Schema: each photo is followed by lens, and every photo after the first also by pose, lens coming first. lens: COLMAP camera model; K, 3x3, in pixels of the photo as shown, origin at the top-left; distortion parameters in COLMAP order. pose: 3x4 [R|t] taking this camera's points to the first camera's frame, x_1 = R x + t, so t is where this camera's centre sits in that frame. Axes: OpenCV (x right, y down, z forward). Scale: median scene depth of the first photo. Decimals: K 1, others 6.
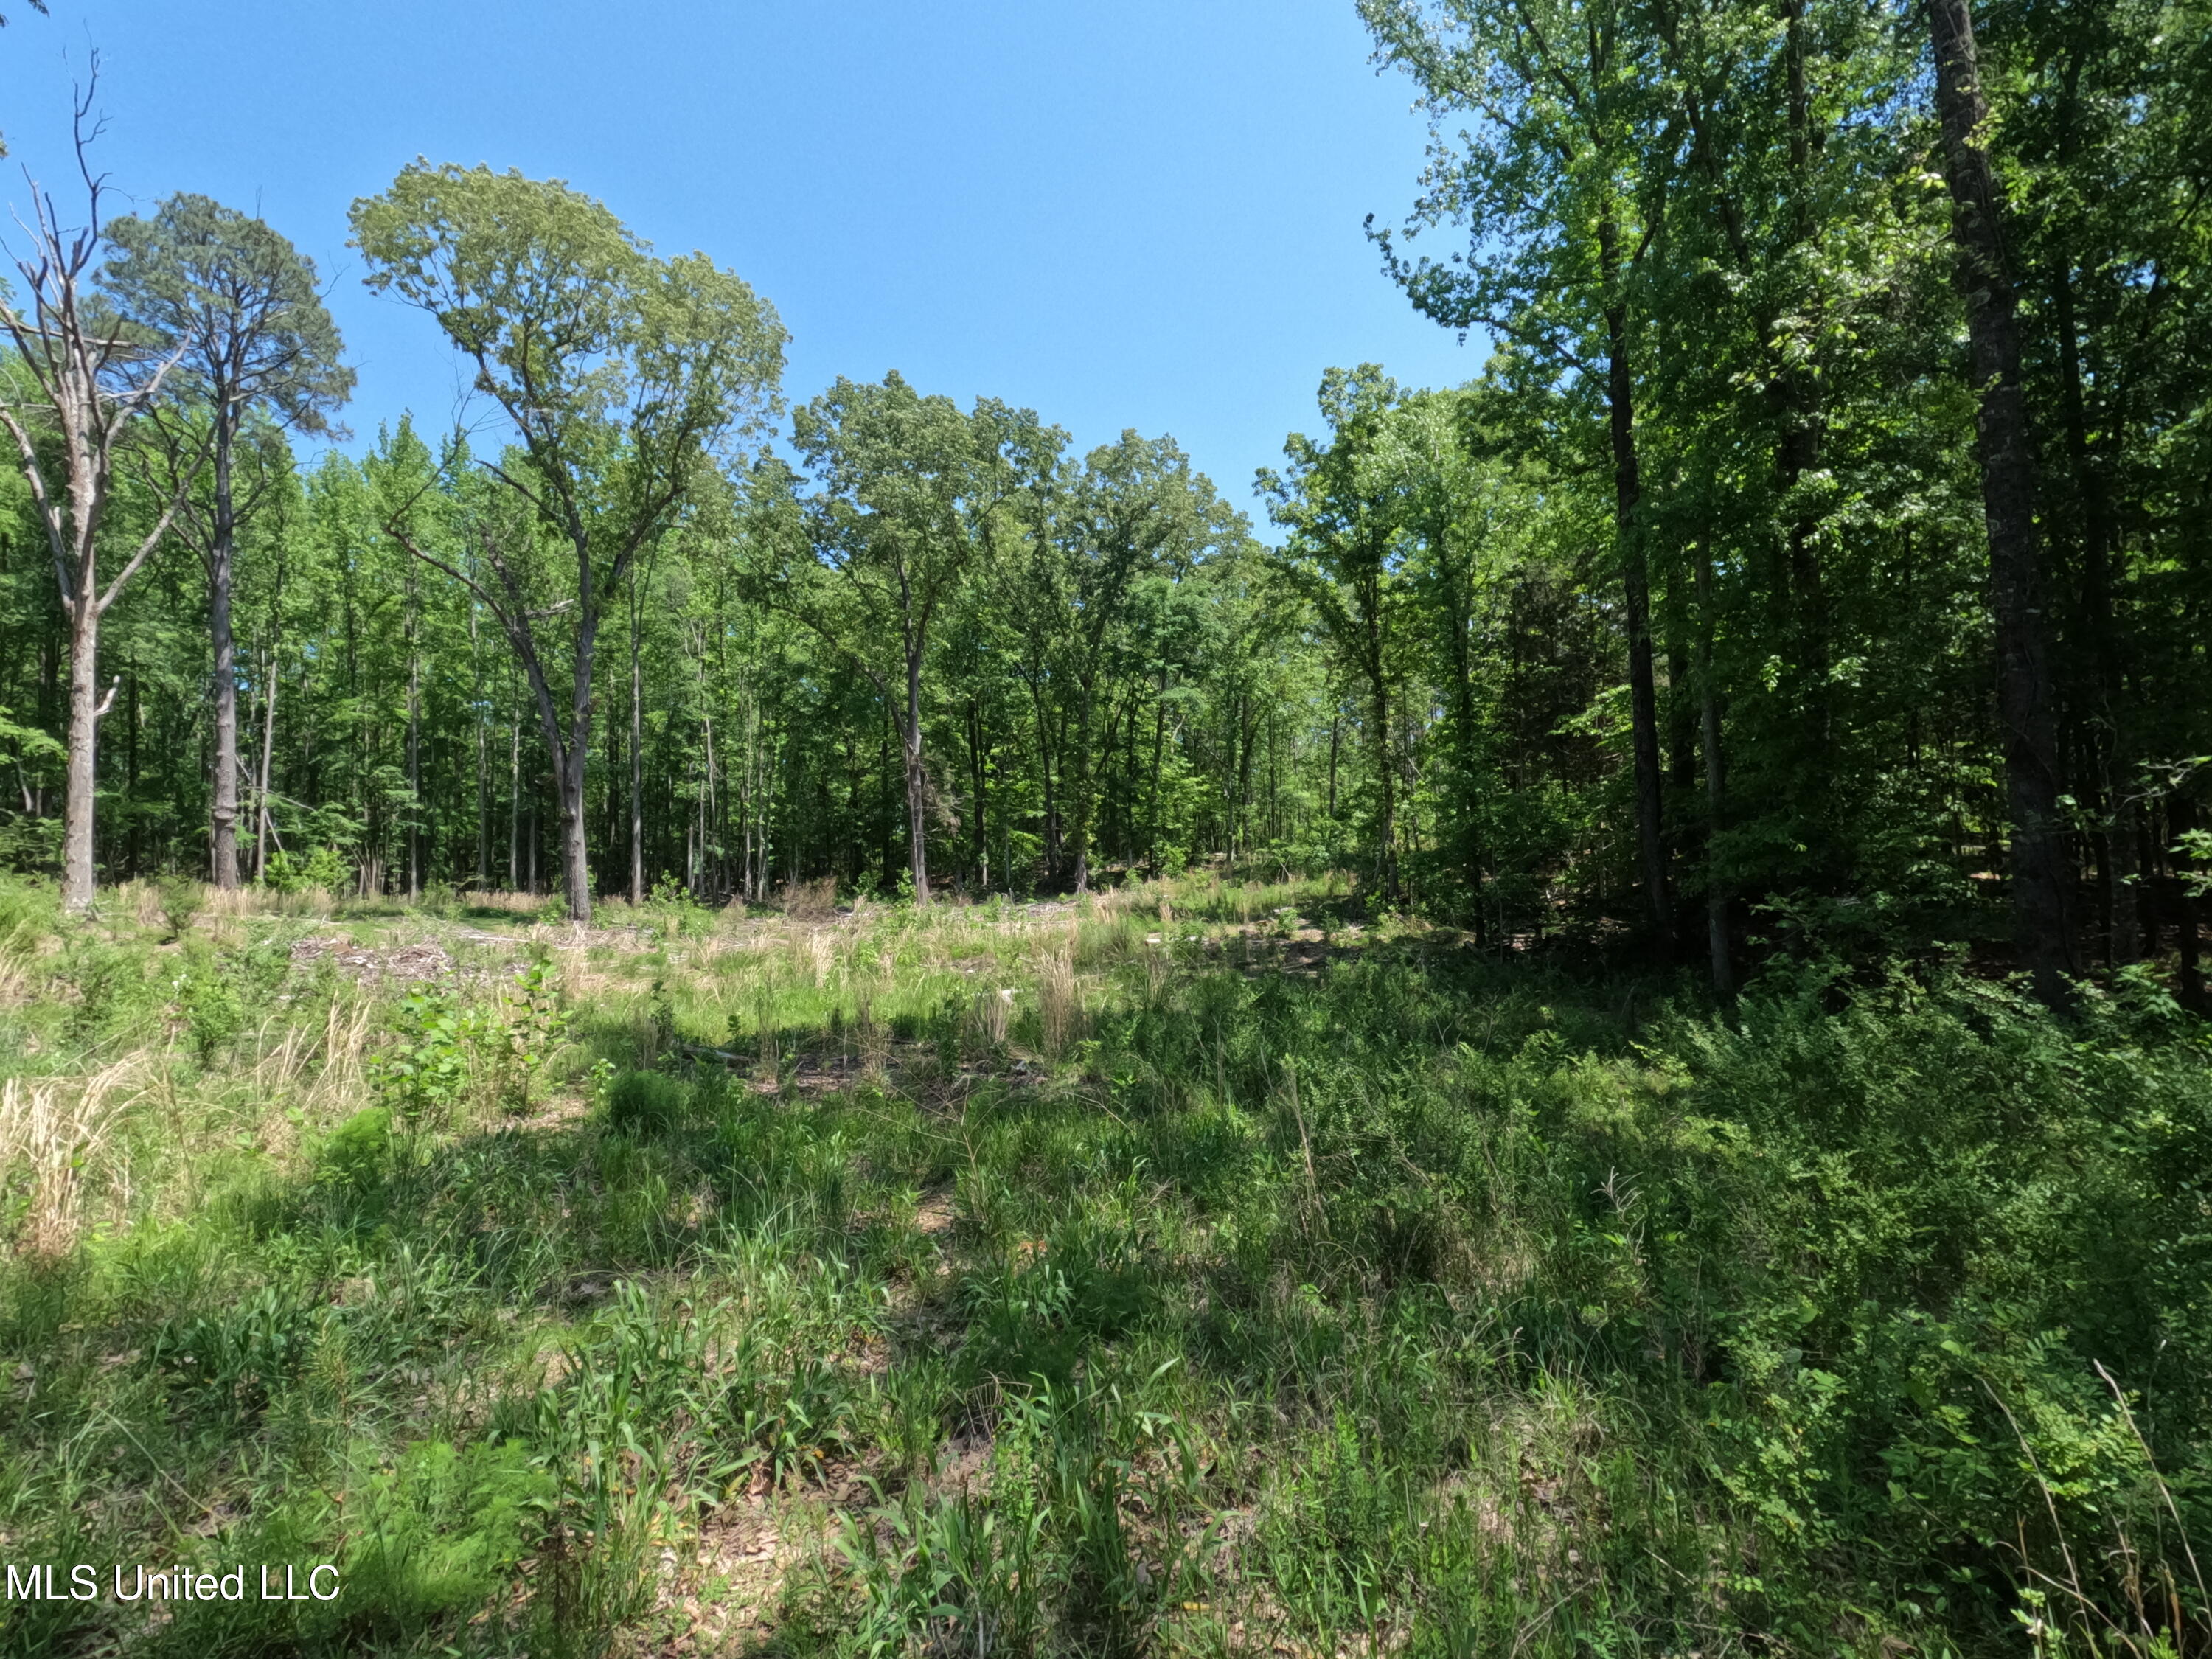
lens RADIAL K [[990.5, 0, 1105.3], [0, 990.5, 829.8], [0, 0, 1]] dist [0.001677, 0.000696]
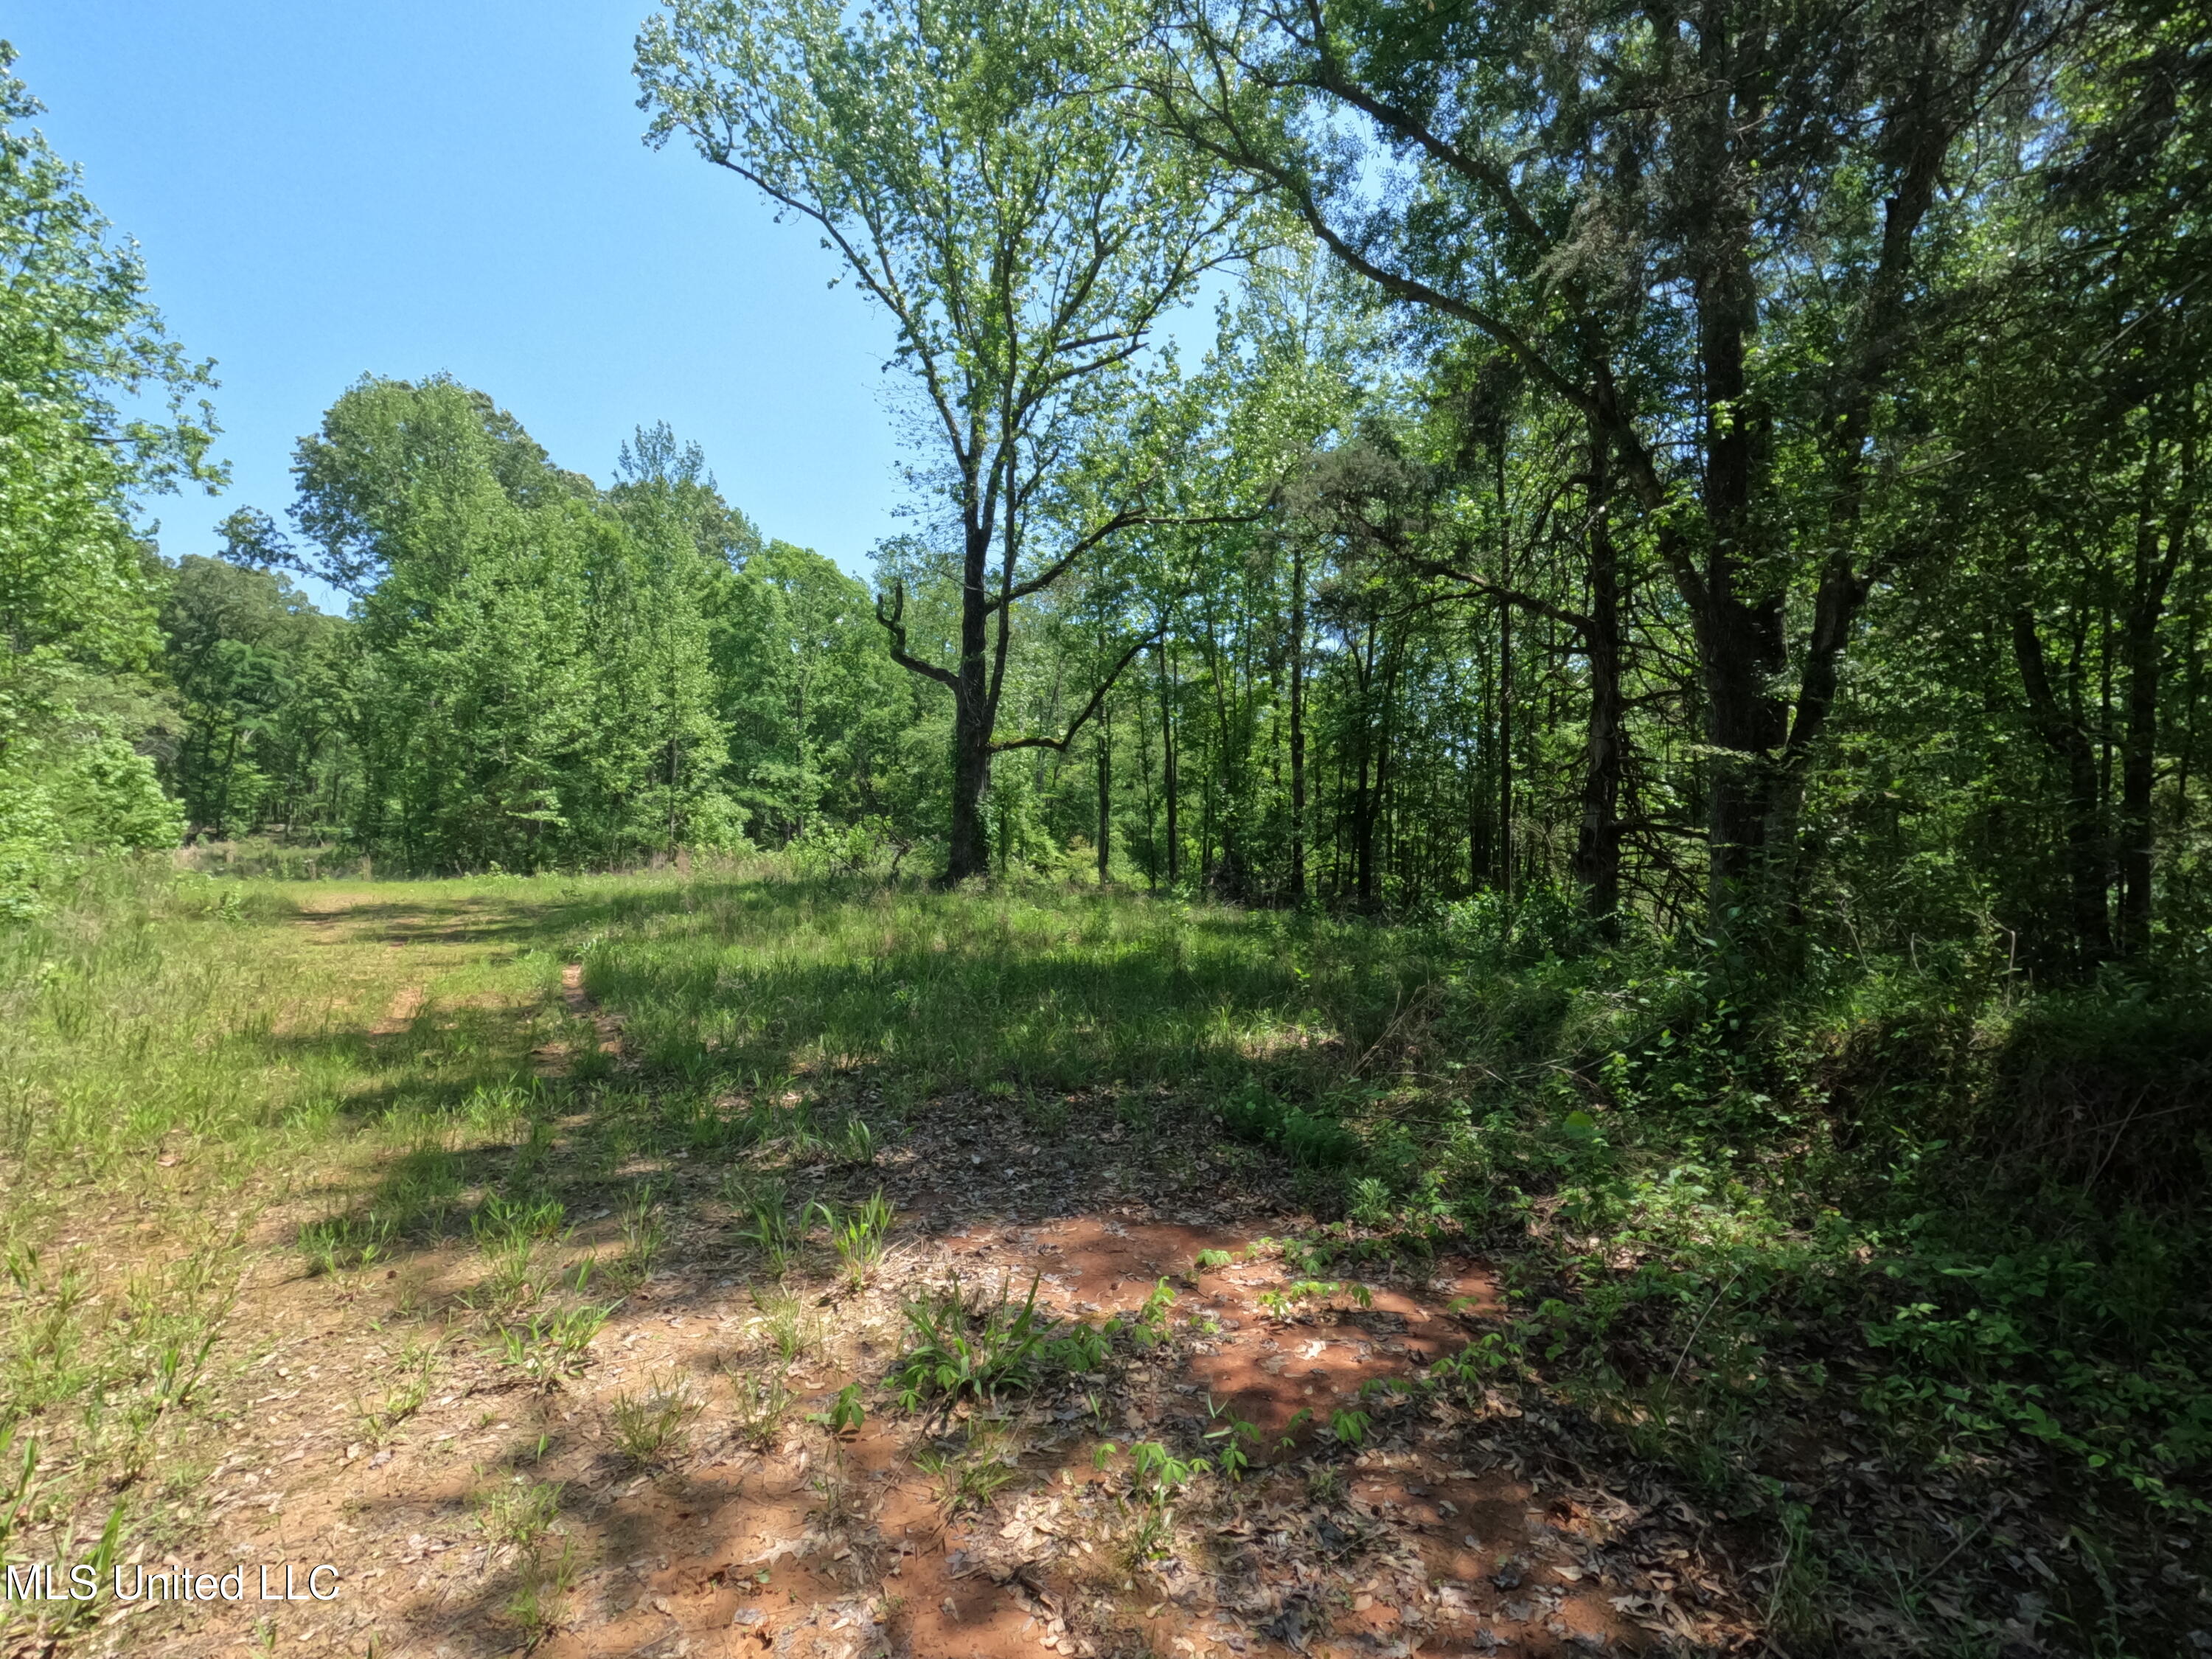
lens RADIAL K [[990.5, 0, 1099.9], [0, 990.5, 824.9], [0, 0, 1]] dist [0.001677, 0.000696]
pose [[0.708420, 0.053400, 0.703768, -0.145913], [-0.067158, 0.997709, -0.008101, -0.112546], [-0.702588, -0.041525, 0.710384, -2.204393]]
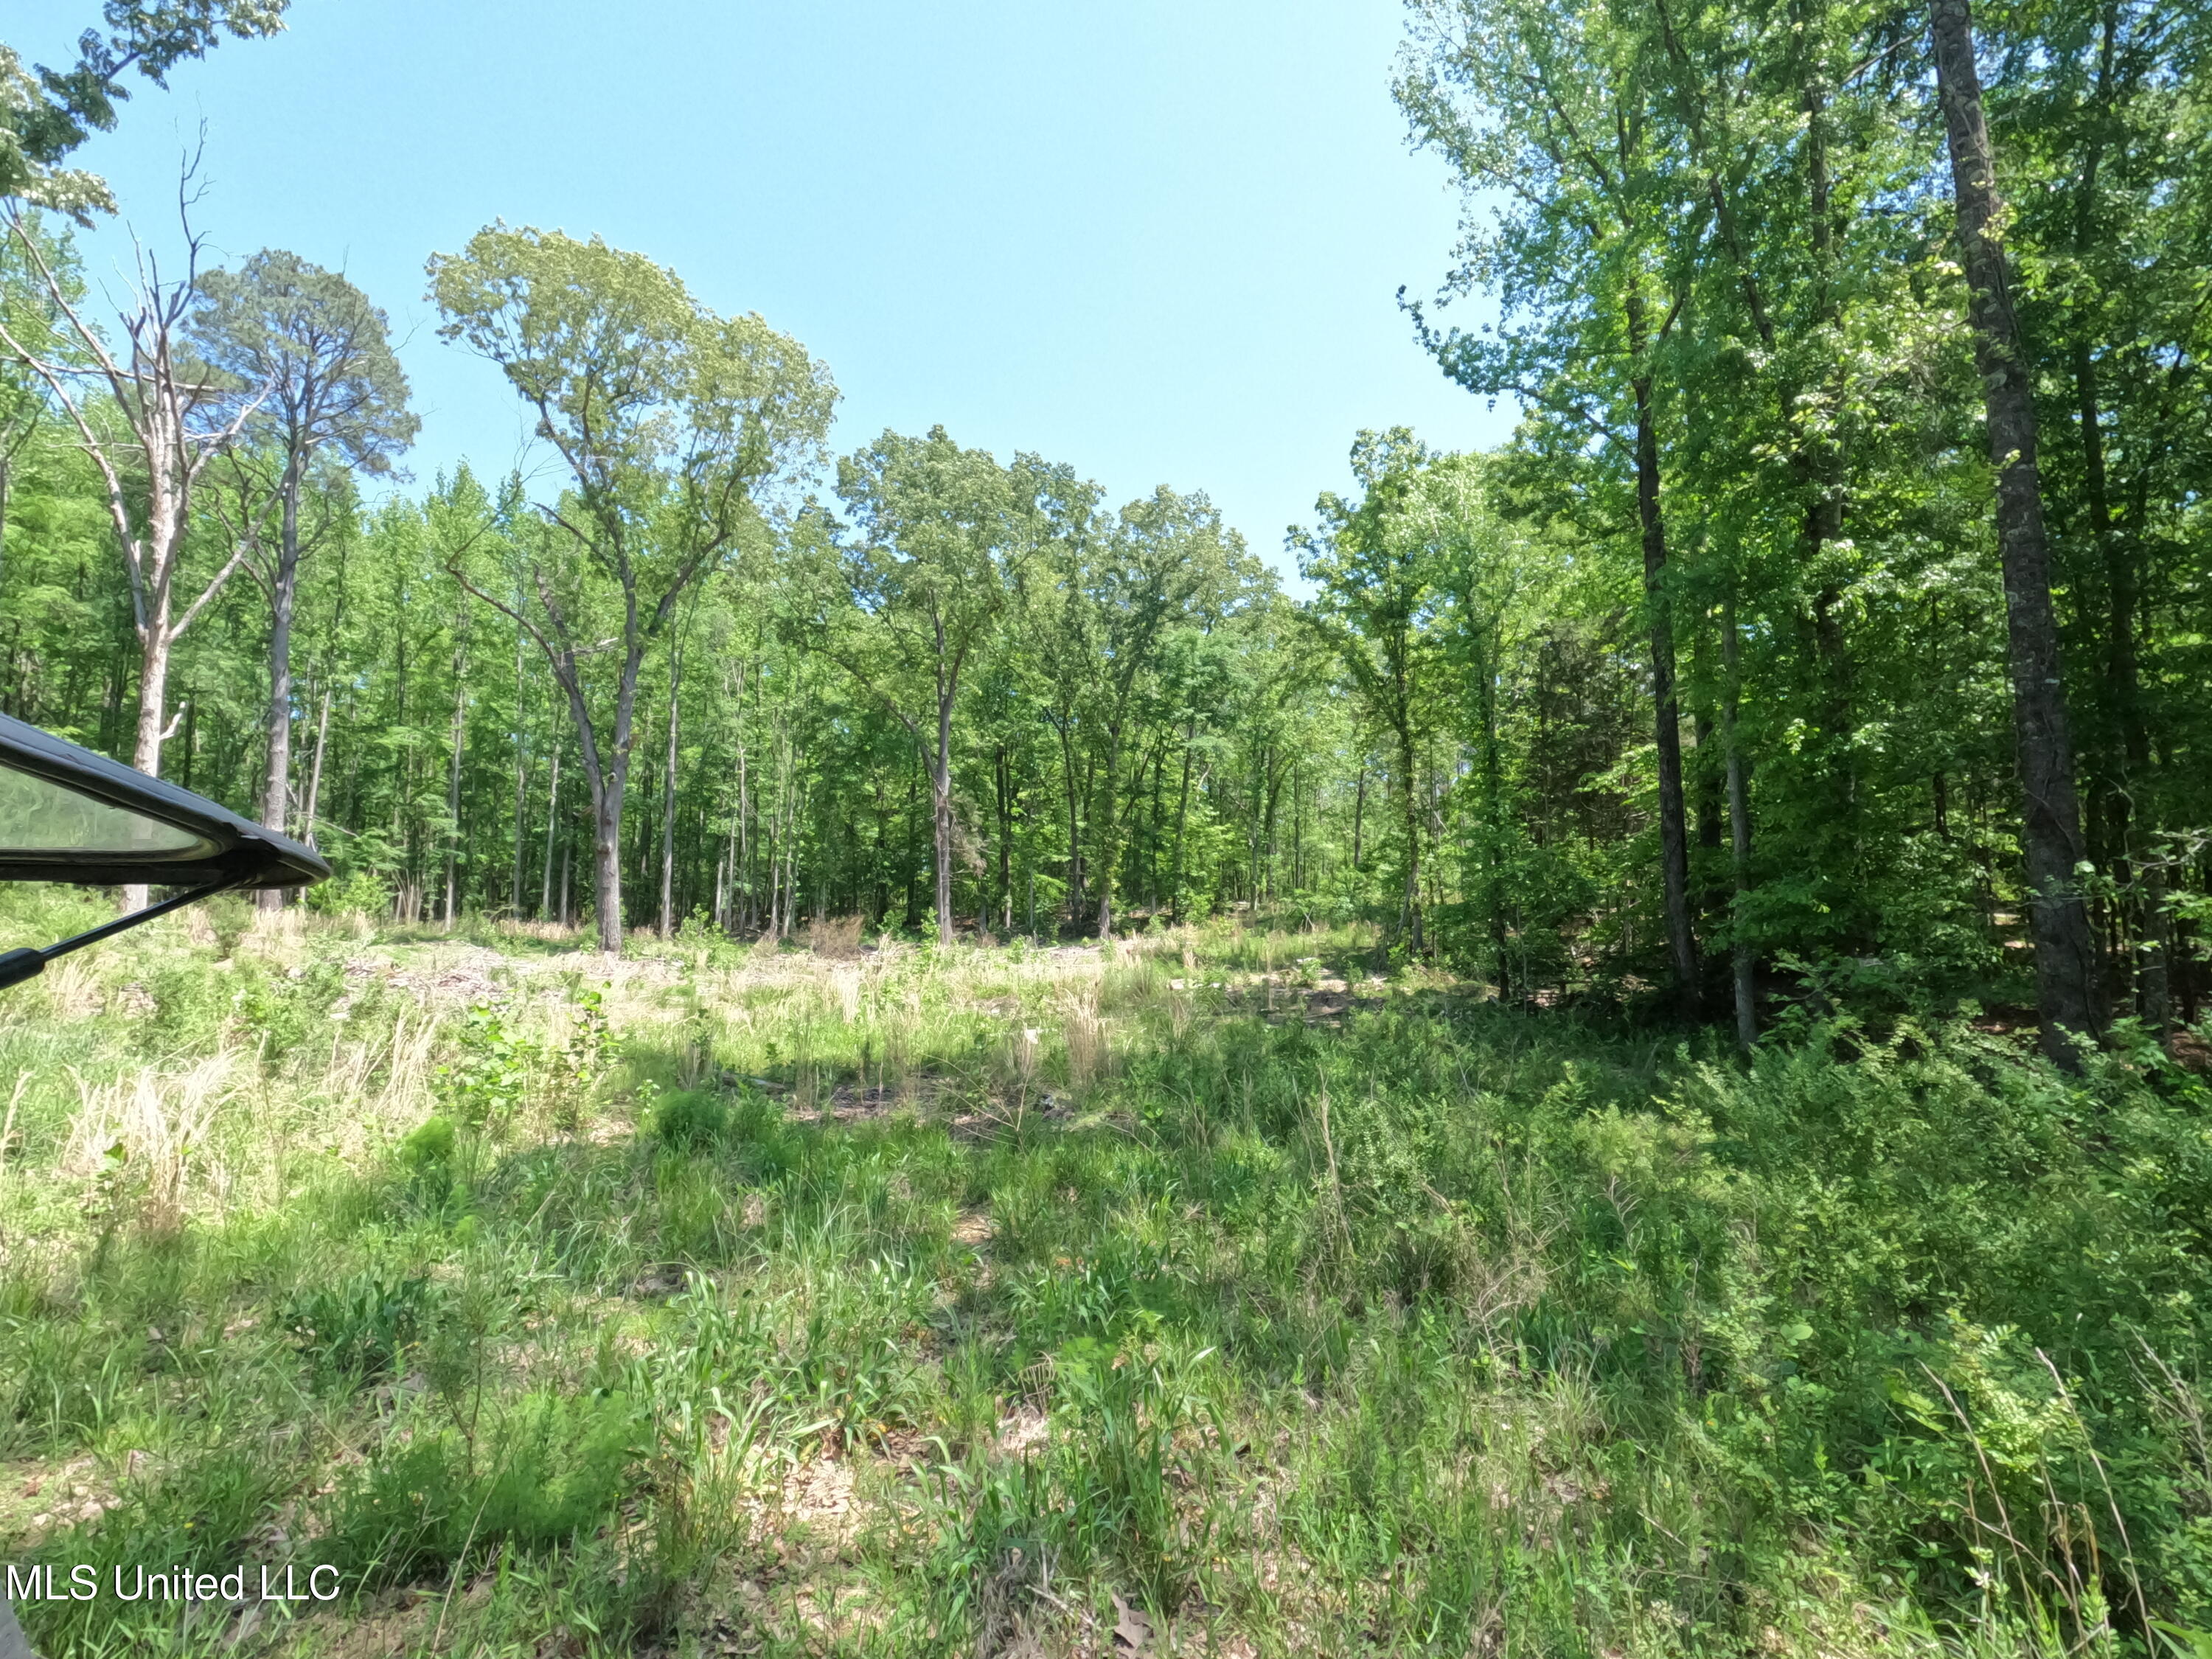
lens RADIAL K [[990.5, 0, 1106.3], [0, 990.5, 832.9], [0, 0, 1]] dist [0.001677, 0.000696]
pose [[0.999415, 0.025534, -0.022744, -0.004175], [-0.026504, 0.998706, -0.043412, 0.002084], [0.021606, 0.043990, 0.998798, -0.013516]]
